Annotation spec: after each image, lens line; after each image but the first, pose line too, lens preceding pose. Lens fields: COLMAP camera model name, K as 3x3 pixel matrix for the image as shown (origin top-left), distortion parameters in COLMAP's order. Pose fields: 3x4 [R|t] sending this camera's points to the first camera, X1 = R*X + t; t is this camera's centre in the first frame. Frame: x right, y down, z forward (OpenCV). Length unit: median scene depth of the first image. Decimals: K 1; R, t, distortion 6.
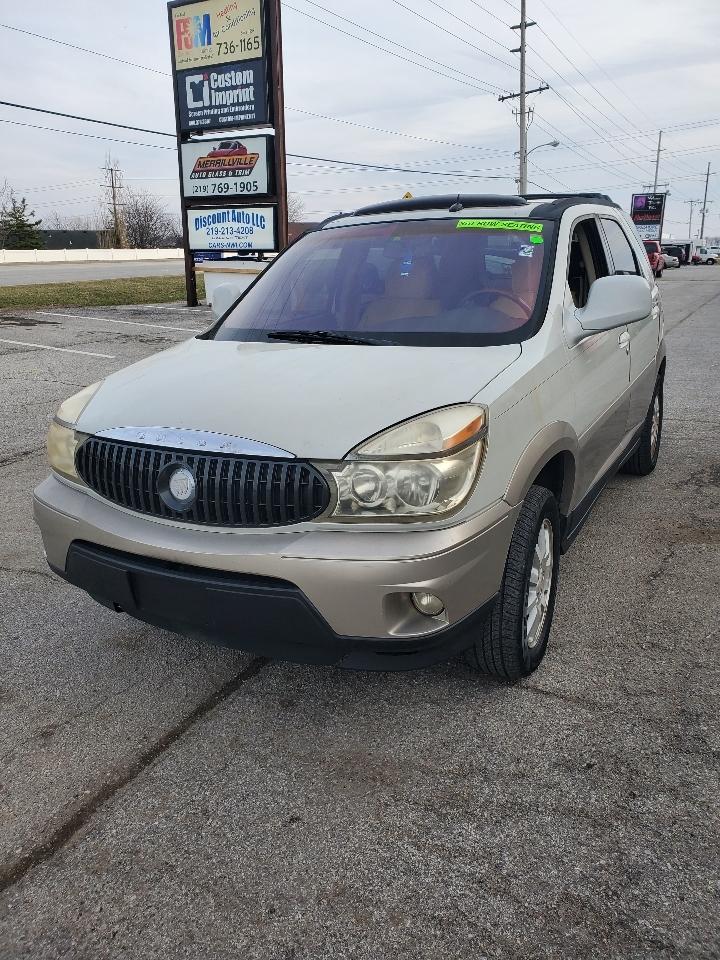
lens RADIAL K [[735.8, 0, 359.4], [0, 735.8, 484.0], [0, 0, 1]] dist [0.035718, -0.022066]
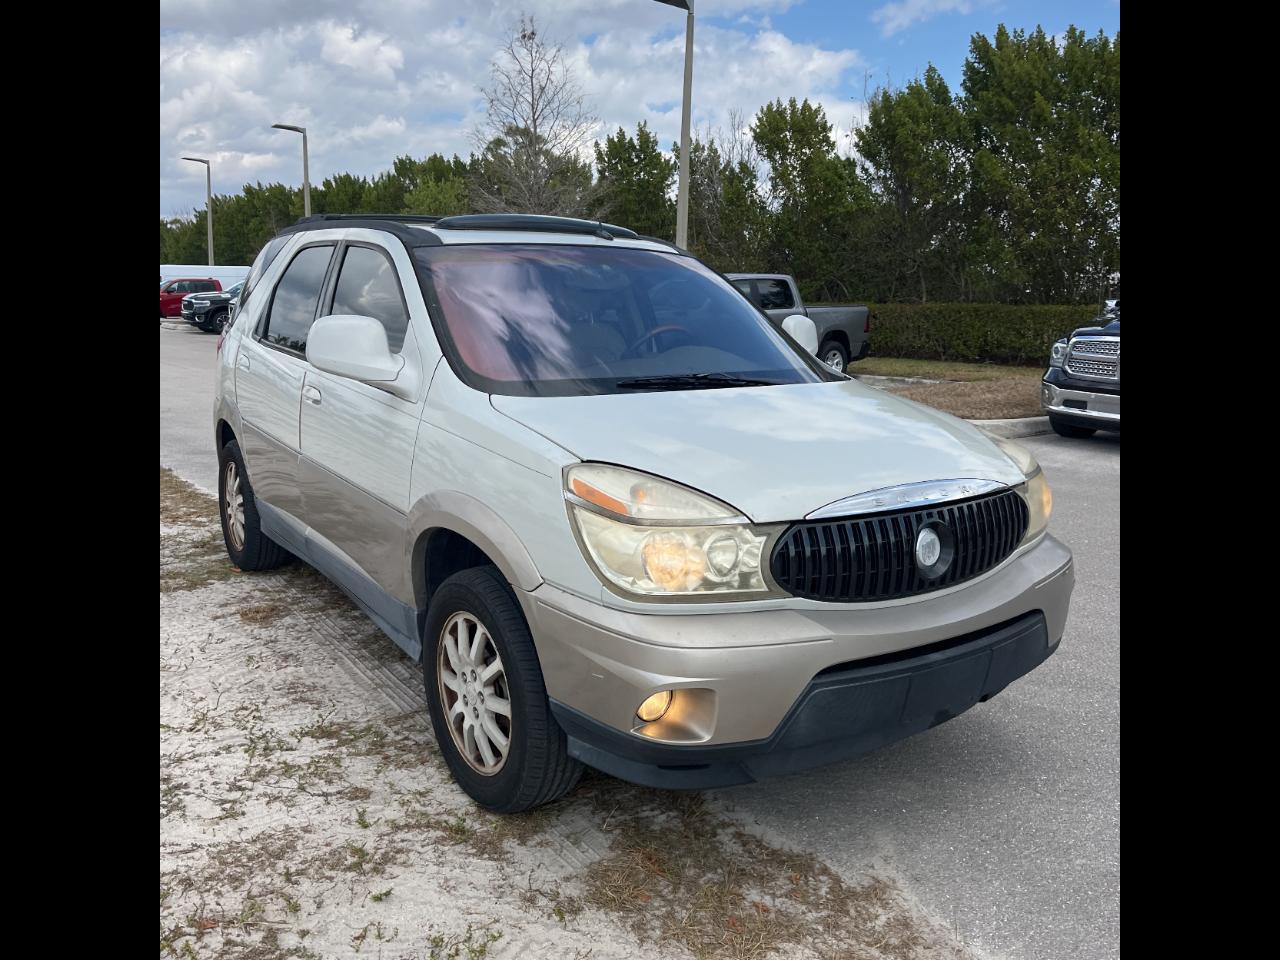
lens RADIAL K [[981.0, 0, 626.5], [0, 981.0, 479.3], [0, 0, 1]] dist [0.035718, -0.022066]
pose [[0.472825, -0.131320, 0.871316, -1.376975], [0.229428, 0.973073, 0.022155, -0.179053], [-0.850764, 0.189429, 0.490222, 0.723758]]
